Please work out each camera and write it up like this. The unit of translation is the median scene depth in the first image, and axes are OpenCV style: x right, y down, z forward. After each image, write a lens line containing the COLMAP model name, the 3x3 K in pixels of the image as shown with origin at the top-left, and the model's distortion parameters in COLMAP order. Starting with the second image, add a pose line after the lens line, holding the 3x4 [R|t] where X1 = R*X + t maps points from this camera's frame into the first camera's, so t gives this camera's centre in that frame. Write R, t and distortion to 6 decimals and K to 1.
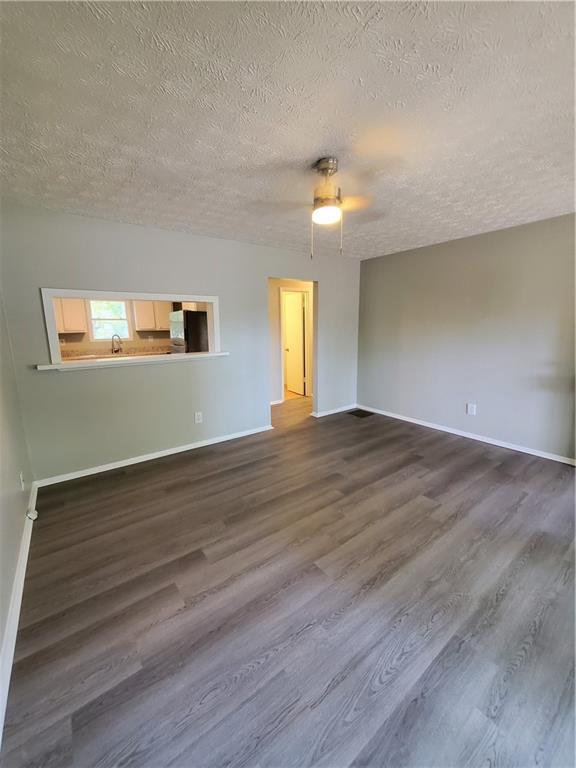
lens RADIAL K [[302.6, 0, 281.1], [0, 302.6, 380.7], [0, 0, 1]] dist [0.005943, -0.002532]
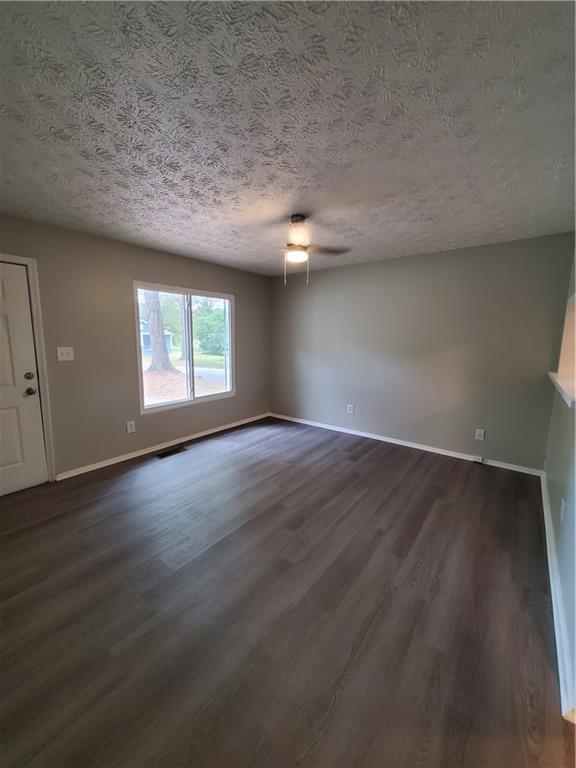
lens RADIAL K [[300.1, 0, 284.2], [0, 300.1, 380.7], [0, 0, 1]] dist [-0.001925, -0.000449]
pose [[-0.959646, 0.048372, -0.277019, 0.534321], [-0.044157, 0.946954, 0.318321, -0.391500], [0.277722, 0.317707, -0.906605, 2.094410]]
